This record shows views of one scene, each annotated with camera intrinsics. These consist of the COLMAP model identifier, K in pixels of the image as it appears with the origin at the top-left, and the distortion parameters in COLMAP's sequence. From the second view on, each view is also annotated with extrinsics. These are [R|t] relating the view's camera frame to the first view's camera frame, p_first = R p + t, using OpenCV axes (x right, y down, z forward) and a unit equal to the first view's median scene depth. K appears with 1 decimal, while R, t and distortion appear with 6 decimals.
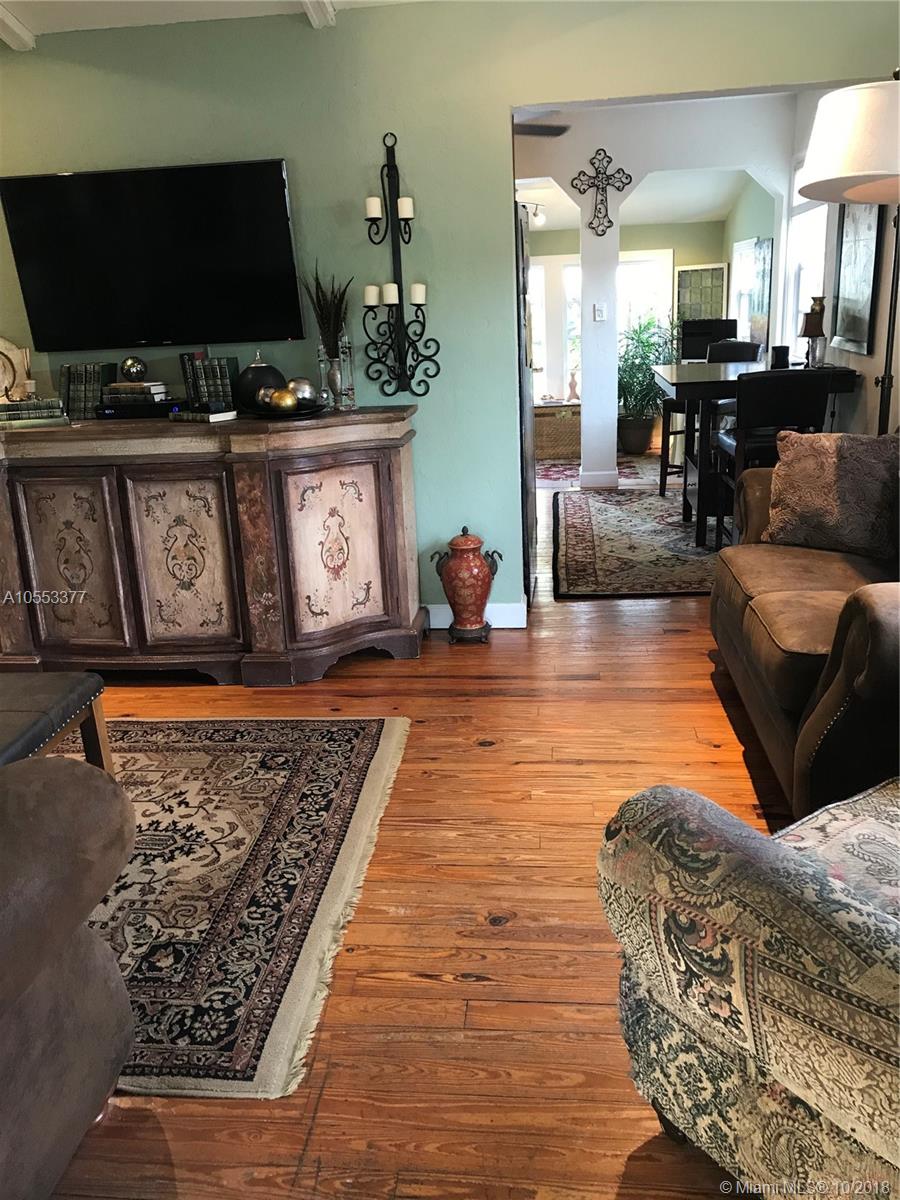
lens RADIAL K [[983.2, 0, 453.9], [0, 983.2, 601.7], [0, 0, 1]] dist [0.018022, -0.002624]
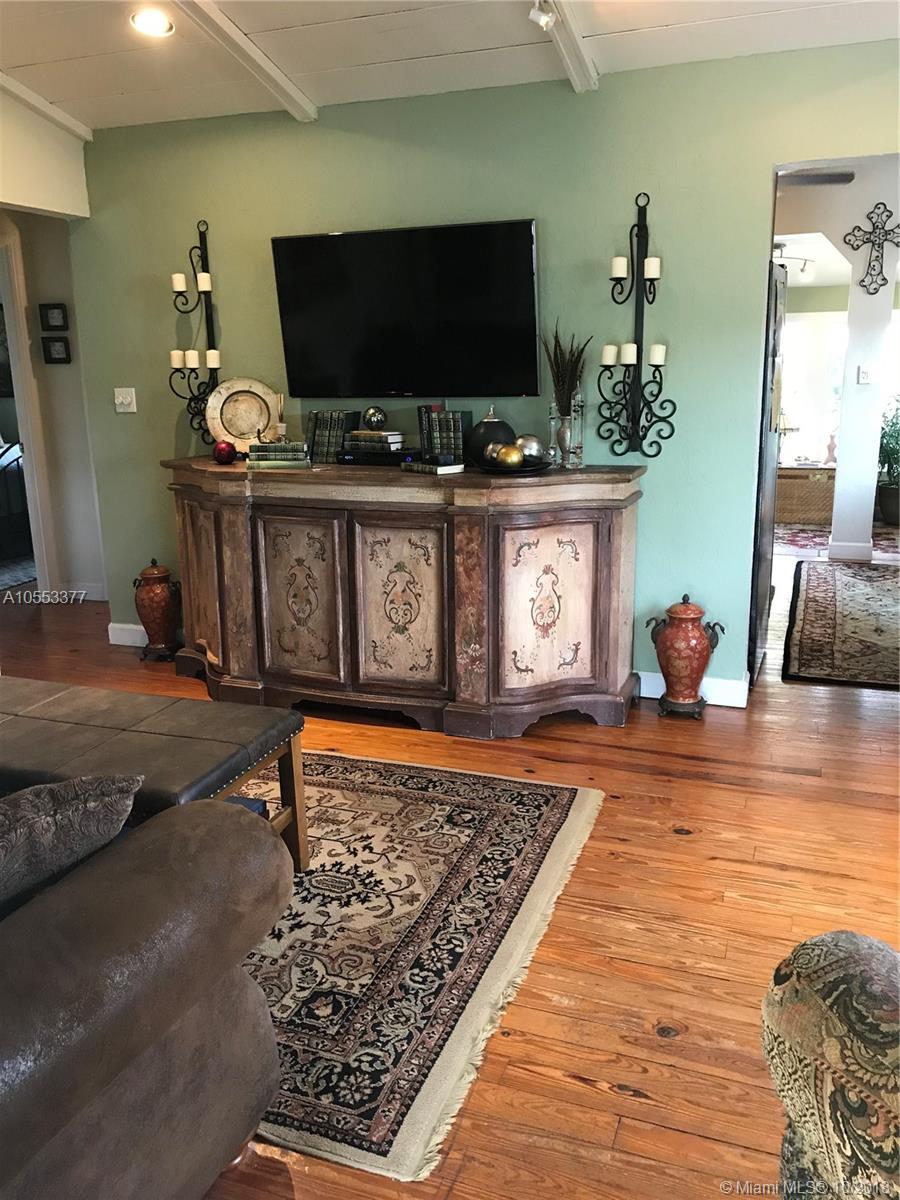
lens RADIAL K [[986.9, 0, 450.0], [0, 986.9, 600.0], [0, 0, 1]] dist [0.035675, -0.042407]
pose [[0.966584, 0.088266, -0.240677, 0.030607], [-0.099302, 0.994473, -0.034093, -0.023717], [0.236337, 0.056853, 0.970006, 0.020893]]
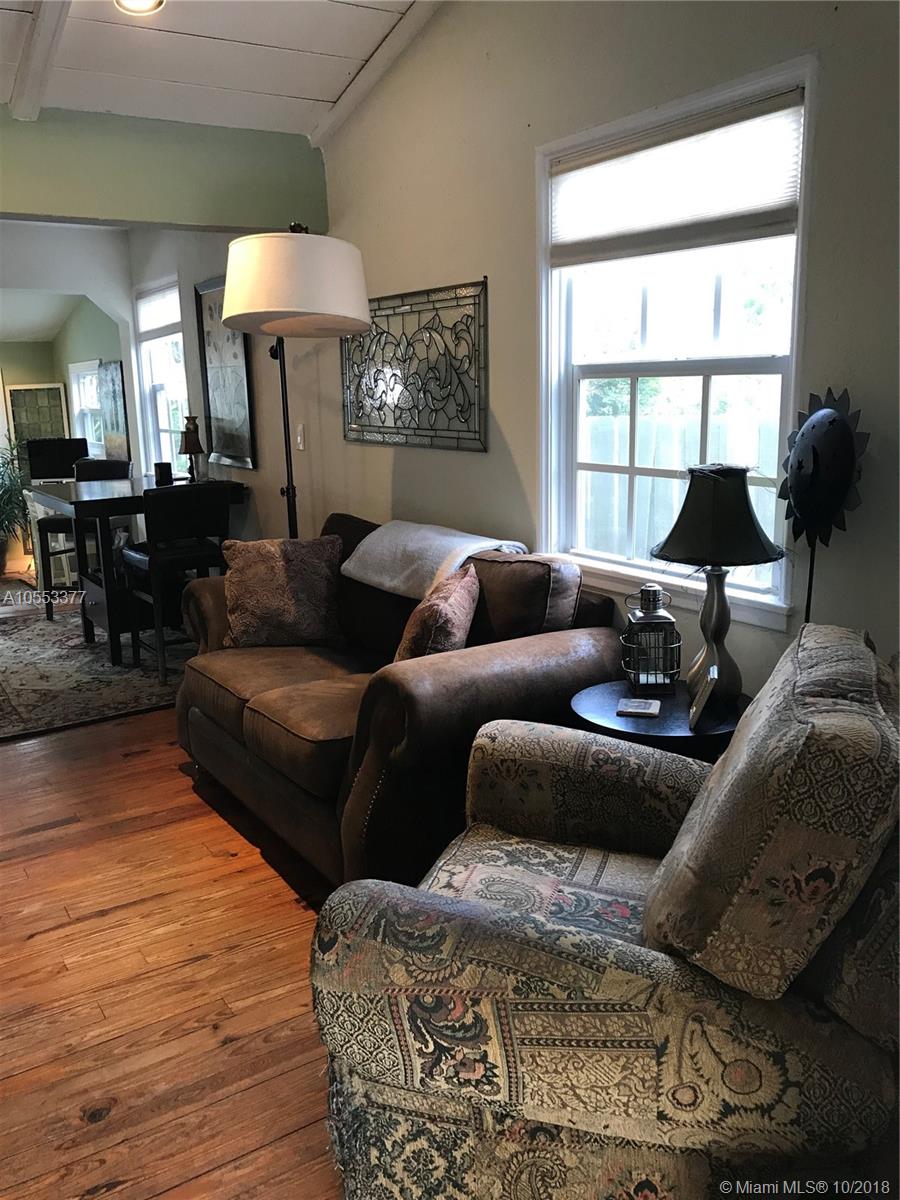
lens RADIAL K [[983.2, 0, 453.9], [0, 983.2, 601.7], [0, 0, 1]] dist [0.018022, -0.002624]
pose [[0.778633, -0.107960, 0.618123, -0.167058], [0.178292, 0.982550, -0.052980, -0.013508], [-0.601617, 0.151458, 0.784294, 0.055530]]
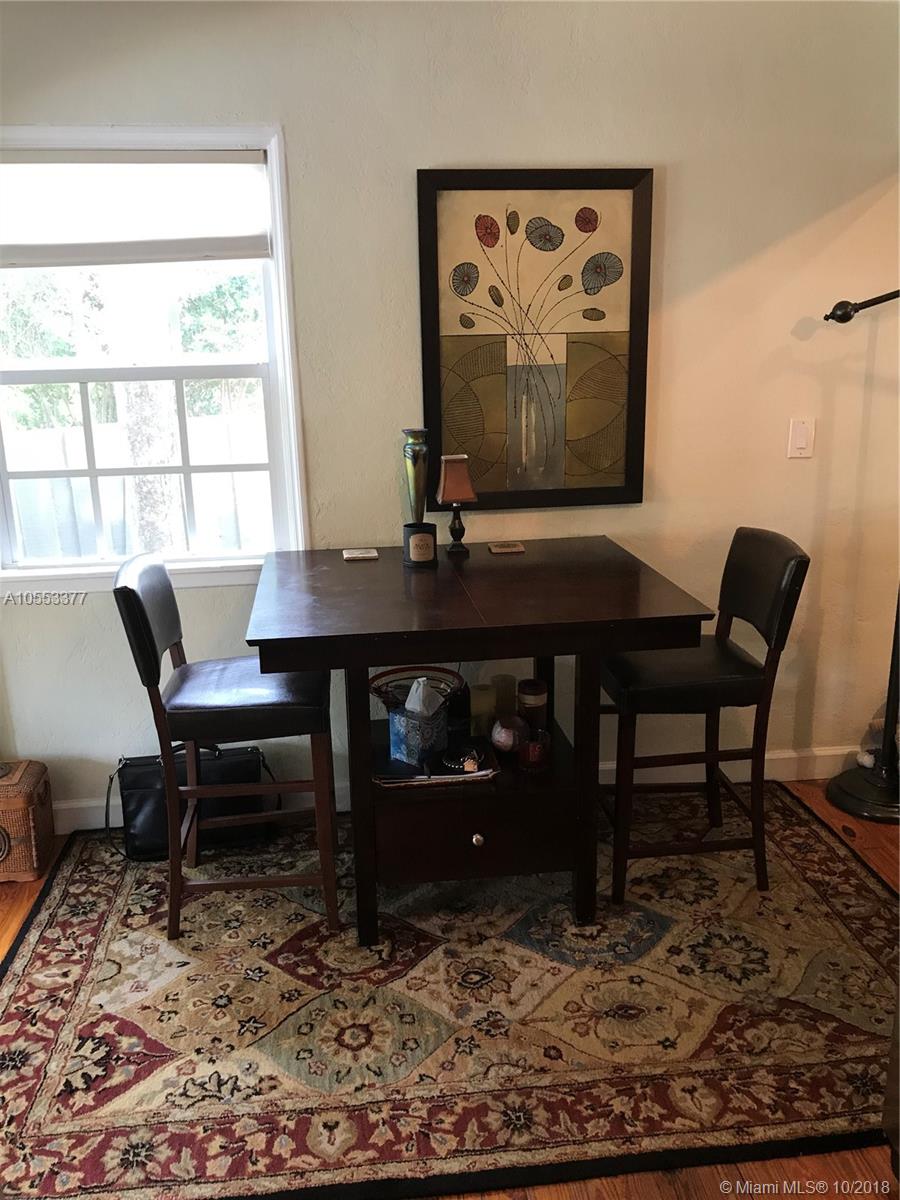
lens RADIAL K [[983.2, 0, 453.9], [0, 983.2, 601.7], [0, 0, 1]] dist [0.018022, -0.002624]
pose [[-0.215460, -0.207996, 0.954104, -0.332877], [0.327895, 0.904915, 0.271320, -0.692343], [-0.919816, 0.371304, -0.126772, 2.075176]]
